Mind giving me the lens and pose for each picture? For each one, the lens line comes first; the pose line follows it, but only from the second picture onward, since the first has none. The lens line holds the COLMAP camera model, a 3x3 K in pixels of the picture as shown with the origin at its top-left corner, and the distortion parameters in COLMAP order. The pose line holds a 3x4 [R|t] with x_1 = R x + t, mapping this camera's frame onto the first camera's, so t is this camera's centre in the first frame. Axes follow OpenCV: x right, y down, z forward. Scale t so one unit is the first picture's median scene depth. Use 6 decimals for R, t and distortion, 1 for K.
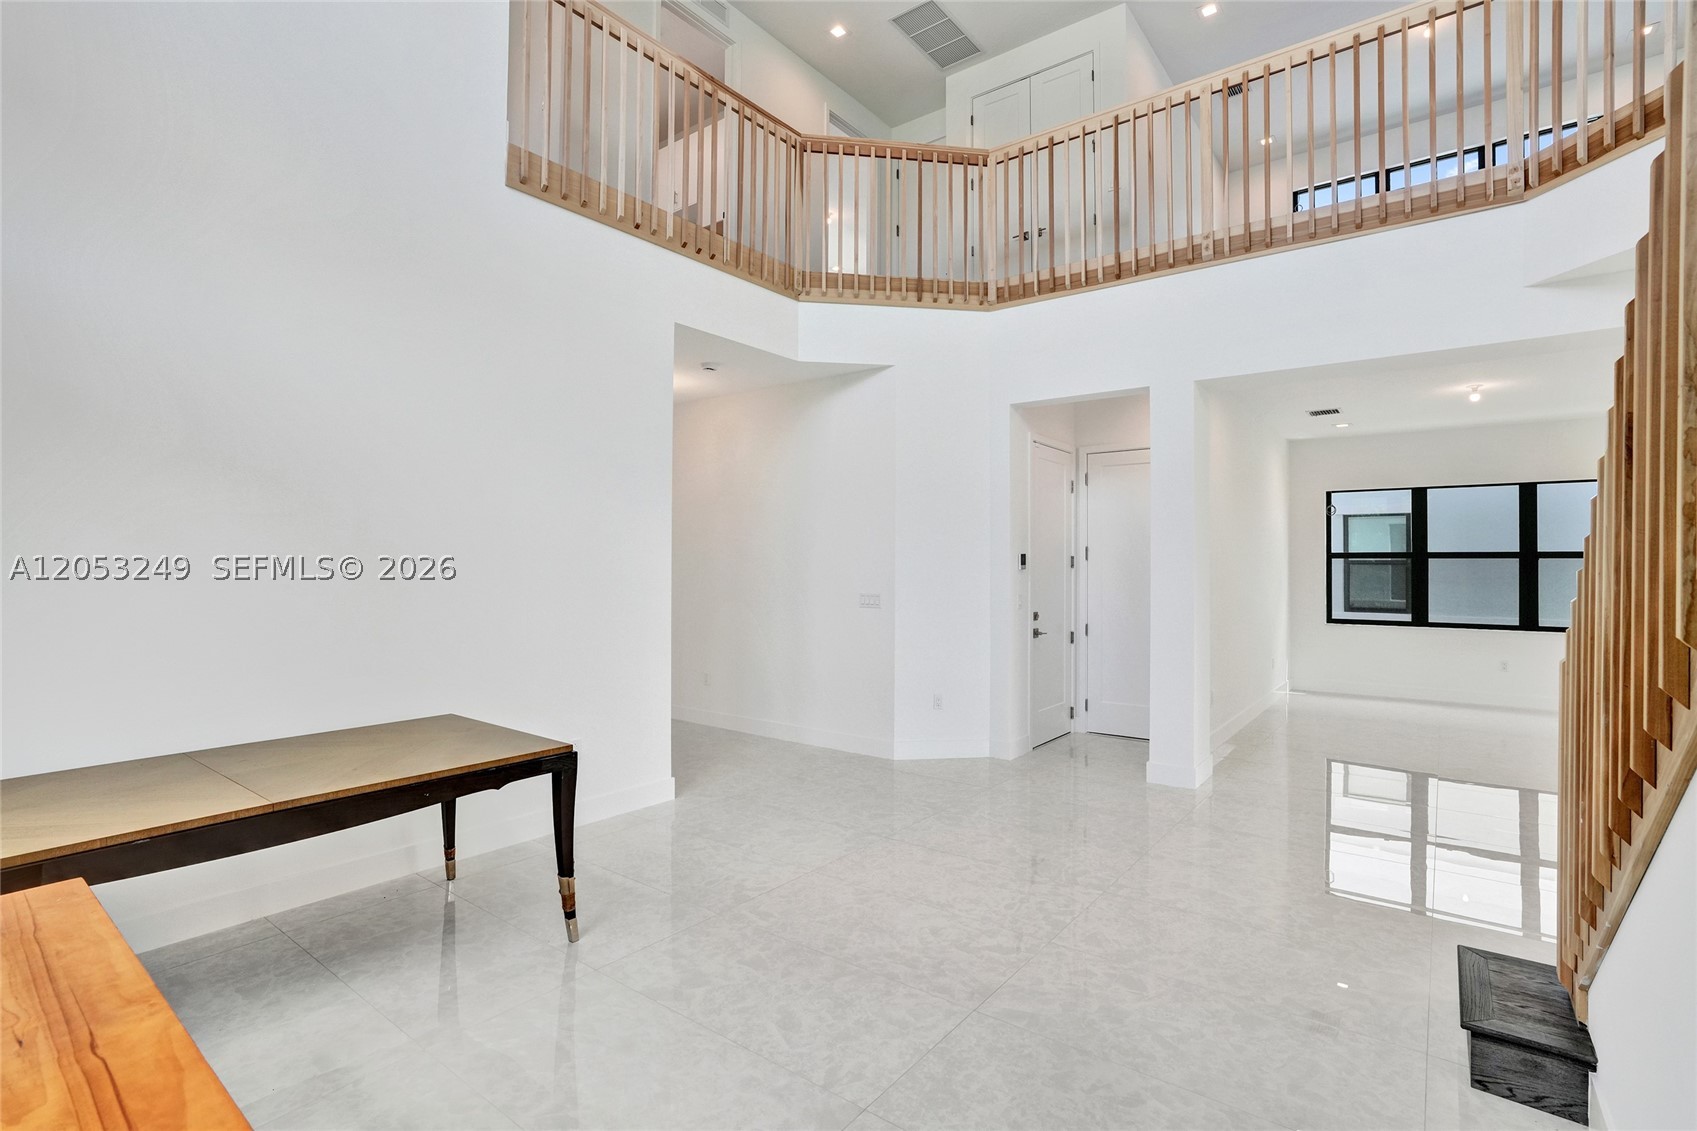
lens RADIAL K [[805.0, 0, 846.2], [0, 805.0, 554.9], [0, 0, 1]] dist [-0.052891, 0.028166]
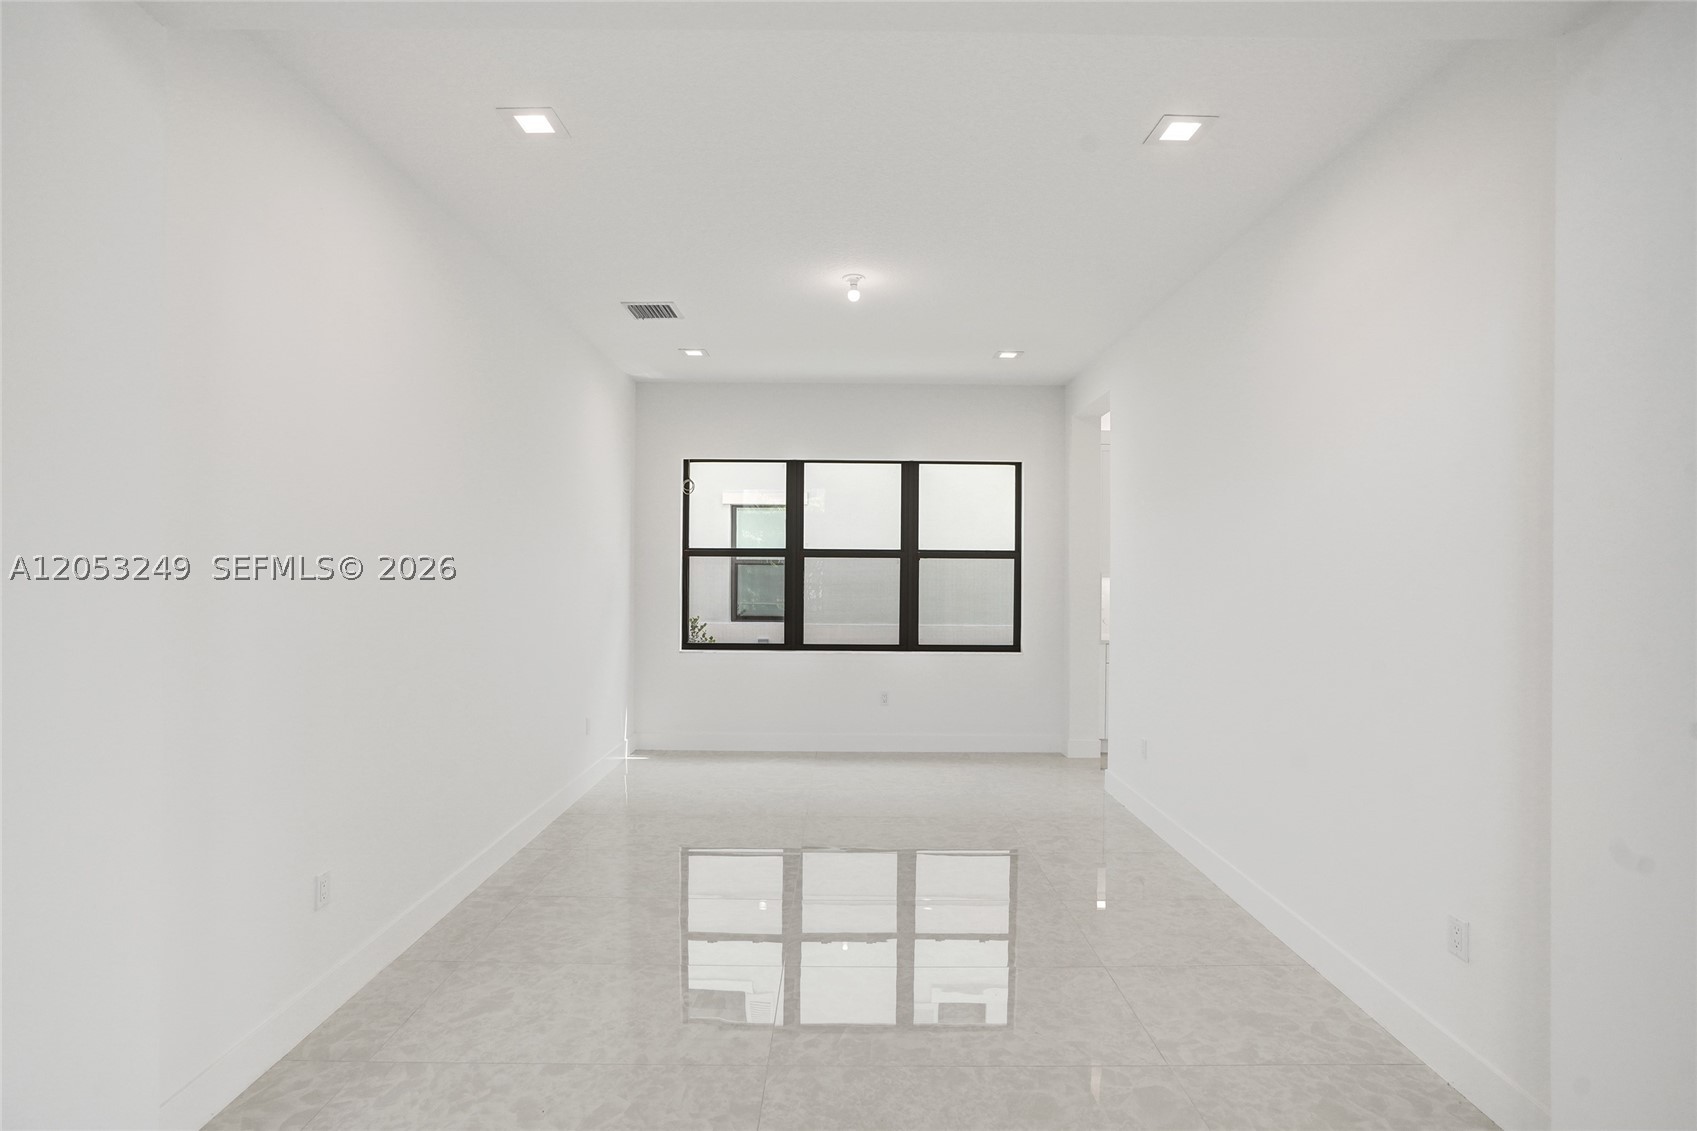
lens RADIAL K [[805.0, 0, 846.2], [0, 805.0, 554.9], [0, 0, 1]] dist [-0.052891, 0.028166]
pose [[0.794022, 0.009596, 0.607813, 0.309237], [-0.010966, 0.999939, -0.001462, 0.002931], [-0.607790, -0.005505, 0.794079, 0.375376]]
